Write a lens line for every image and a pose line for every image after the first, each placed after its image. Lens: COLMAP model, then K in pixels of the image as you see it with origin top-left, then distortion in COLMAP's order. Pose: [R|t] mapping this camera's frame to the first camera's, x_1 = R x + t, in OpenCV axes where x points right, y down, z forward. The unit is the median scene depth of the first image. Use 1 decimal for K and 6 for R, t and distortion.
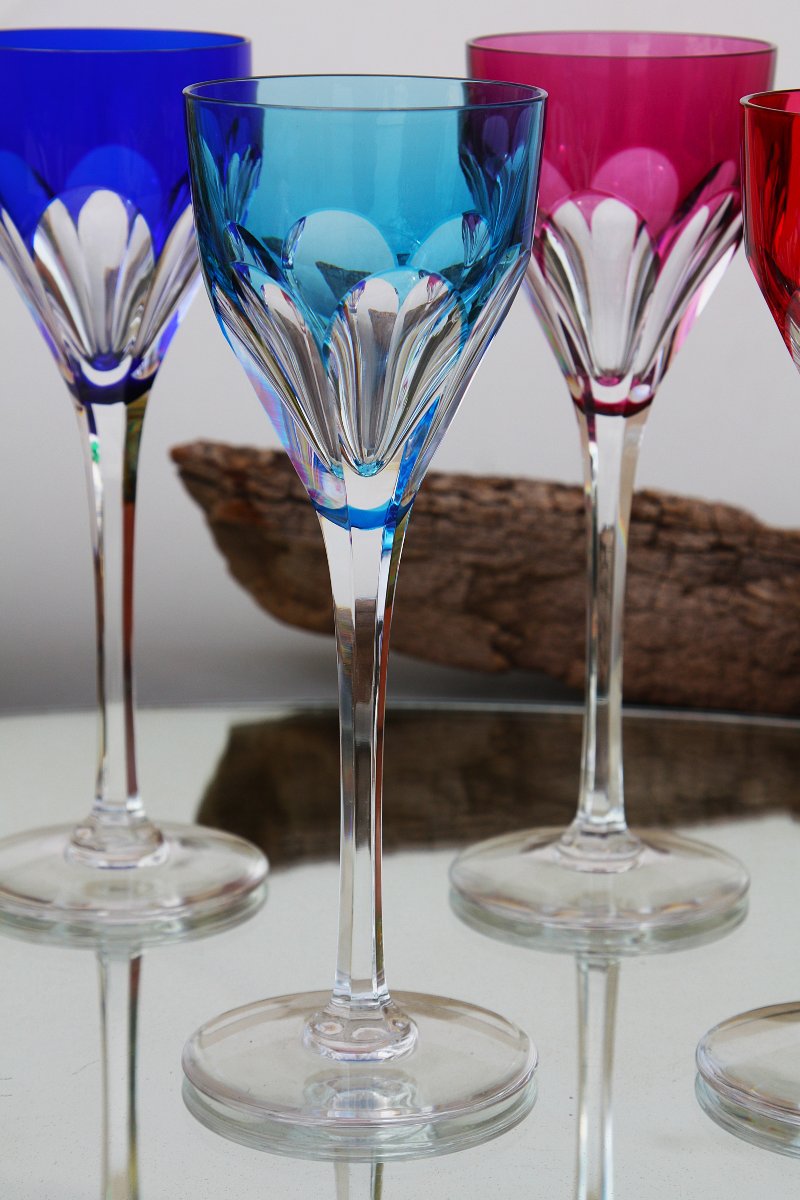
lens RADIAL K [[3385.8, 0, 400.0], [0, 3385.8, 600.0], [0, 0, 1]] dist [0.145269, 0.549633]
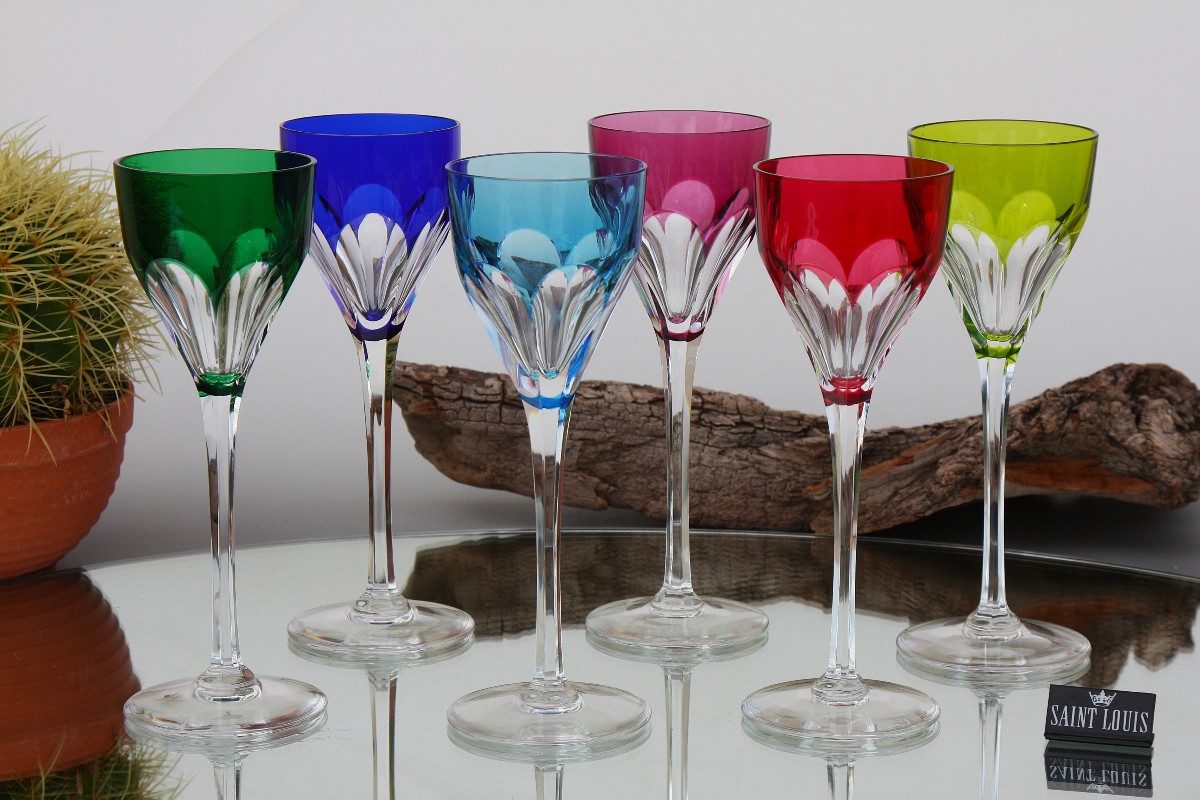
lens RADIAL K [[3447.6, 0, 637.3], [0, 3447.6, 422.8], [0, 0, 1]] dist [0.107014, 1.016901]
pose [[0.997228, -0.023543, 0.070581, -0.078334], [0.025461, 0.999327, -0.026403, 0.029901], [-0.069912, 0.028127, 0.997157, -0.684073]]
